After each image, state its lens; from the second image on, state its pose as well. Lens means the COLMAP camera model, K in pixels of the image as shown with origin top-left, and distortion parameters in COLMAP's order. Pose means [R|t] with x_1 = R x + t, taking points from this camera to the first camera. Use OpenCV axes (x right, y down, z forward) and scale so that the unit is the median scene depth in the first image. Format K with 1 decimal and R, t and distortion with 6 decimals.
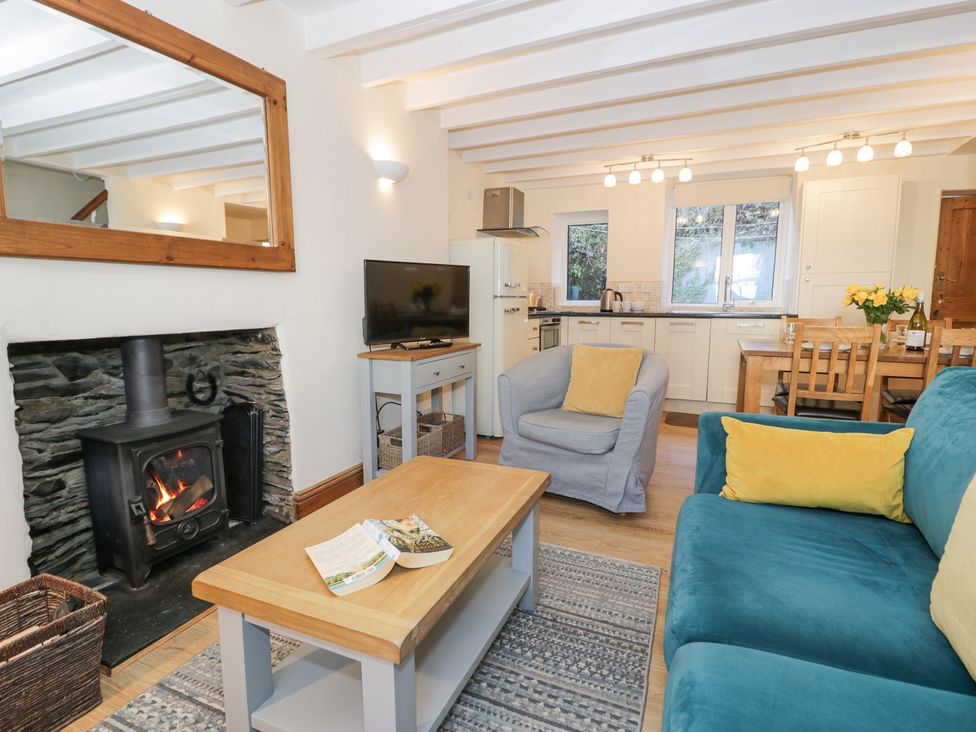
lens RADIAL K [[506.1, 0, 488.0], [0, 506.1, 366.0], [0, 0, 1]] dist [0.000810, -0.015396]
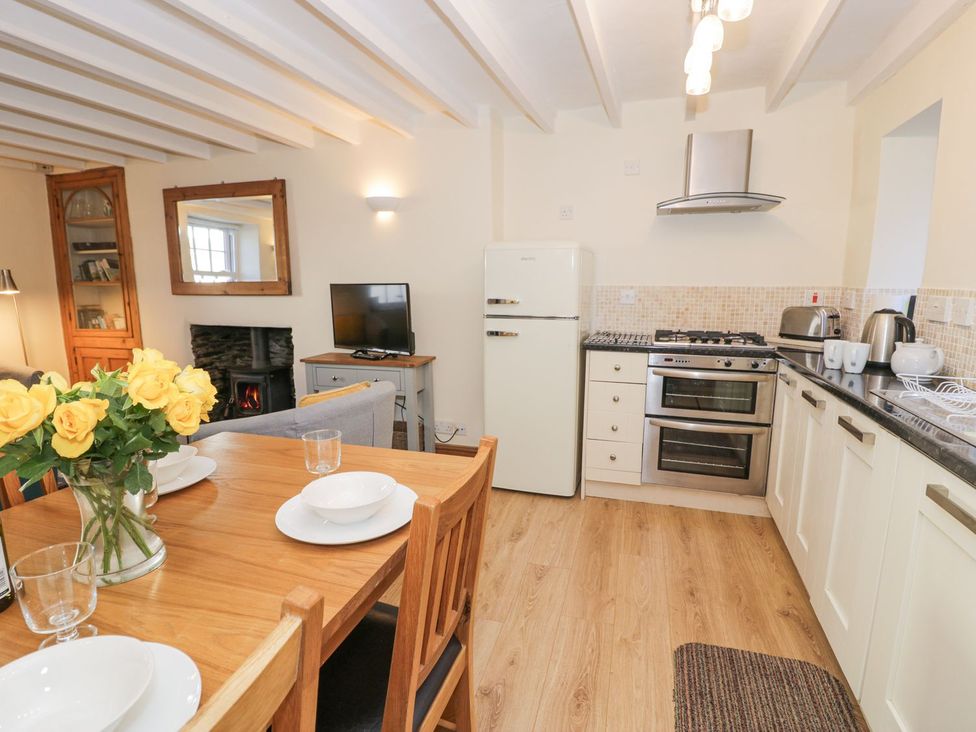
lens RADIAL K [[506.1, 0, 488.0], [0, 506.1, 366.0], [0, 0, 1]] dist [0.000810, -0.015396]
pose [[0.117849, 0.159889, -0.980075, 0.658575], [-0.127039, 0.981270, 0.144808, -0.139763], [0.984872, 0.107442, 0.135954, 0.713779]]
